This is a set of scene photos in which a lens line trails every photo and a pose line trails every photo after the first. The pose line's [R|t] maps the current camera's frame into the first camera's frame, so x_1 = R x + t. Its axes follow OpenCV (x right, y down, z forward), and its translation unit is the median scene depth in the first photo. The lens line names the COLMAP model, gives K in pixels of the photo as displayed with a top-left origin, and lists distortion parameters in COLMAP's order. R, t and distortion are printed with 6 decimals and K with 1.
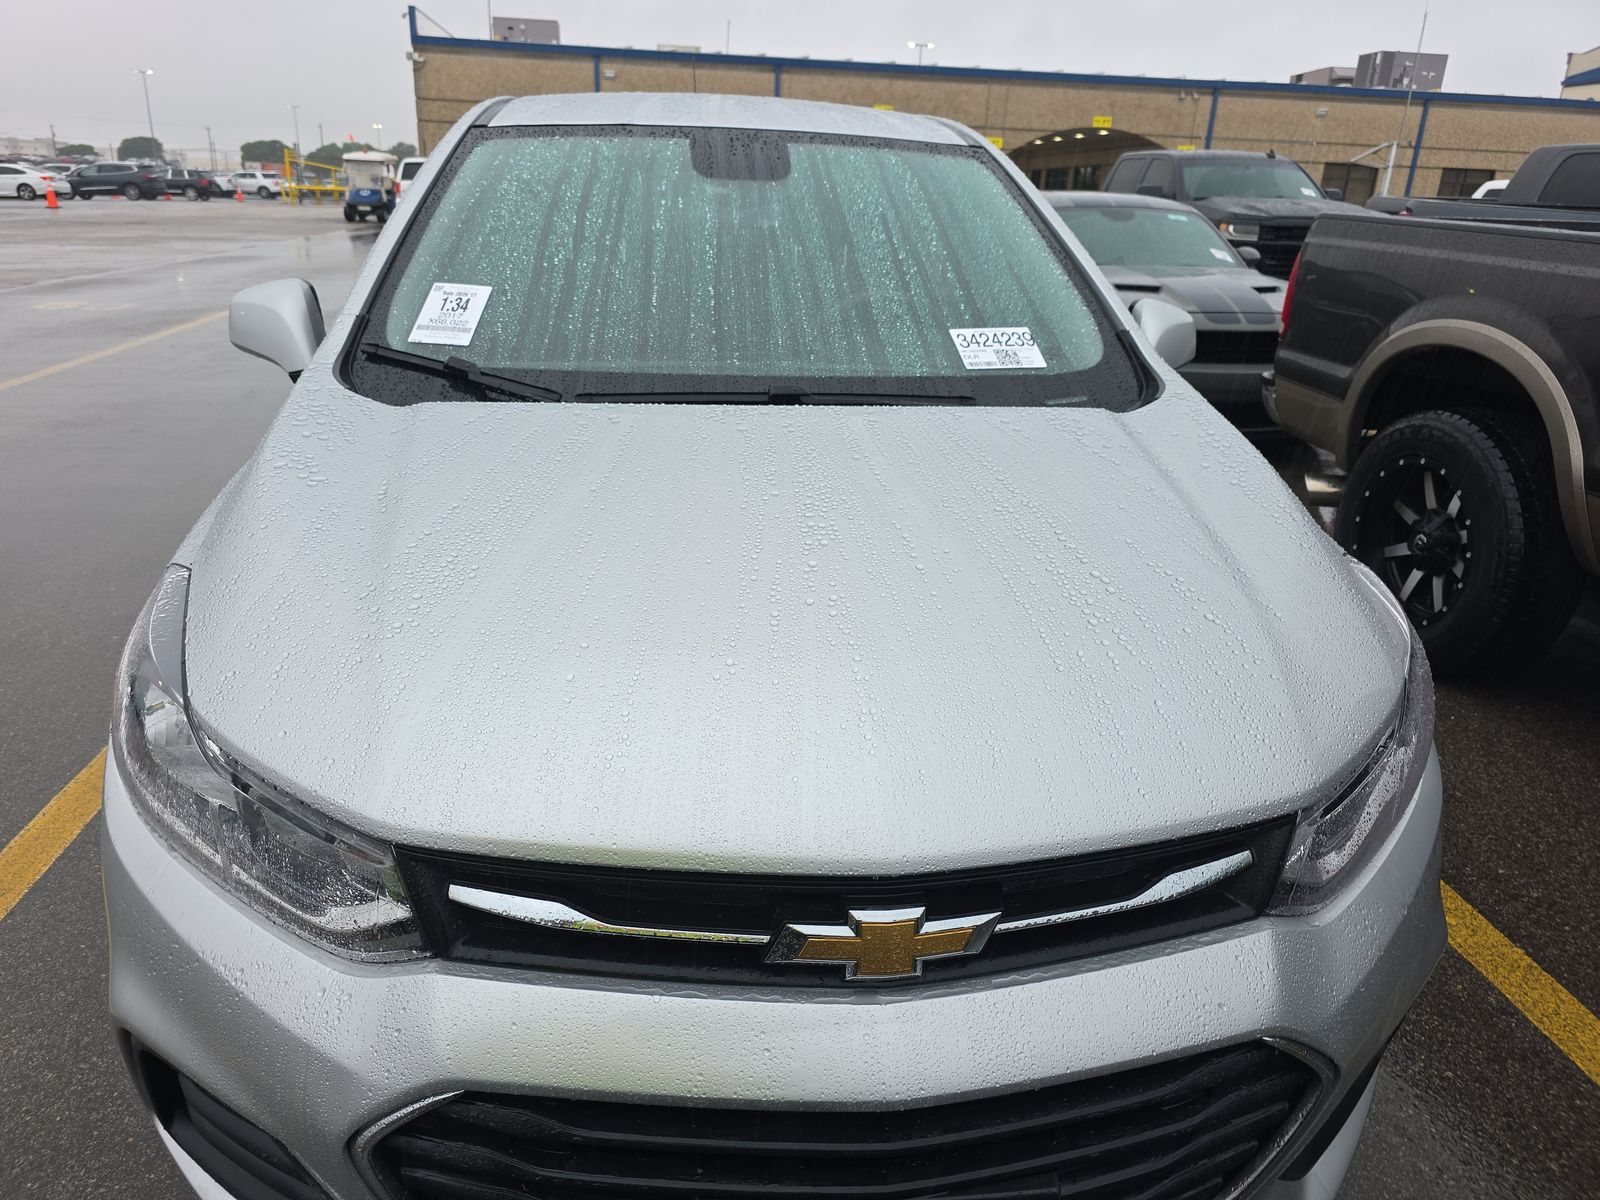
lens RADIAL K [[1064.8, 0, 804.1], [0, 1064.8, 583.1], [0, 0, 1]] dist [0.024328, -0.020962]
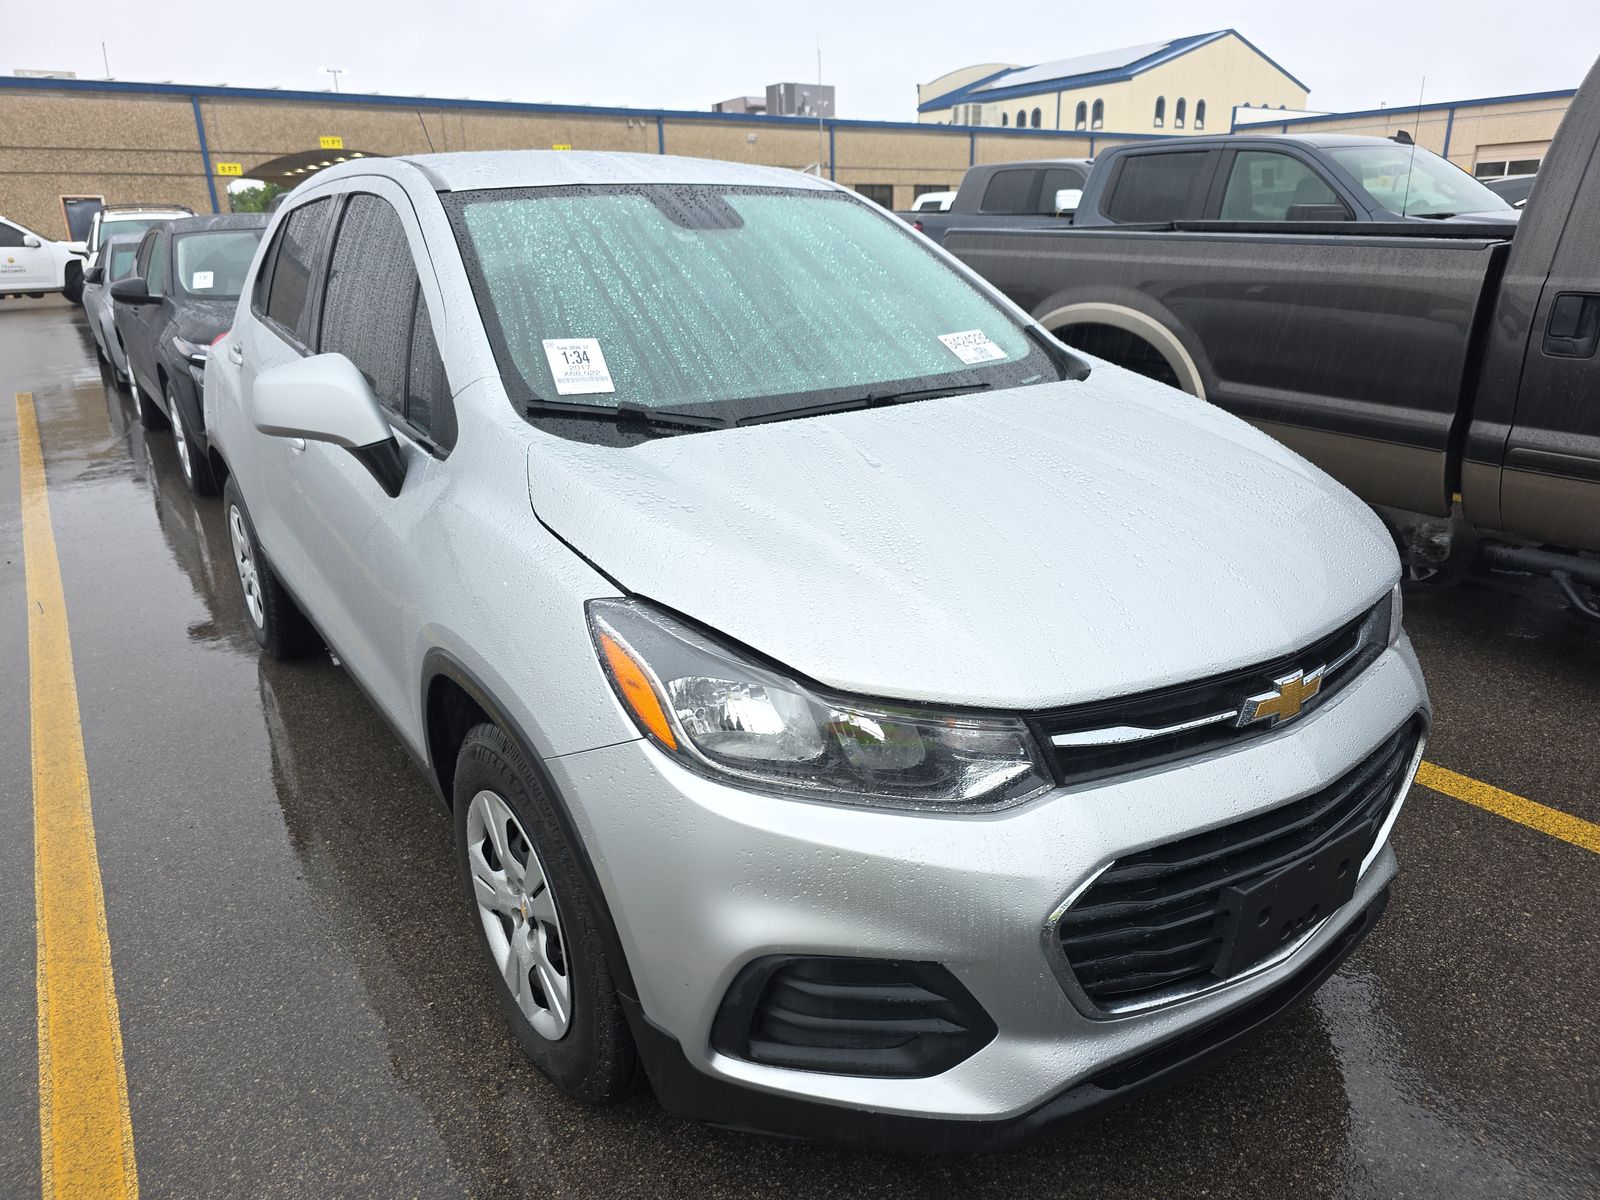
lens RADIAL K [[1064.8, 0, 803.6], [0, 1064.8, 616.9], [0, 0, 1]] dist [0.024328, -0.020962]
pose [[0.878499, -0.210326, 0.428955, -0.400137], [0.207628, 0.976733, 0.053692, -0.006472], [-0.430268, 0.041895, 0.901729, -0.048404]]
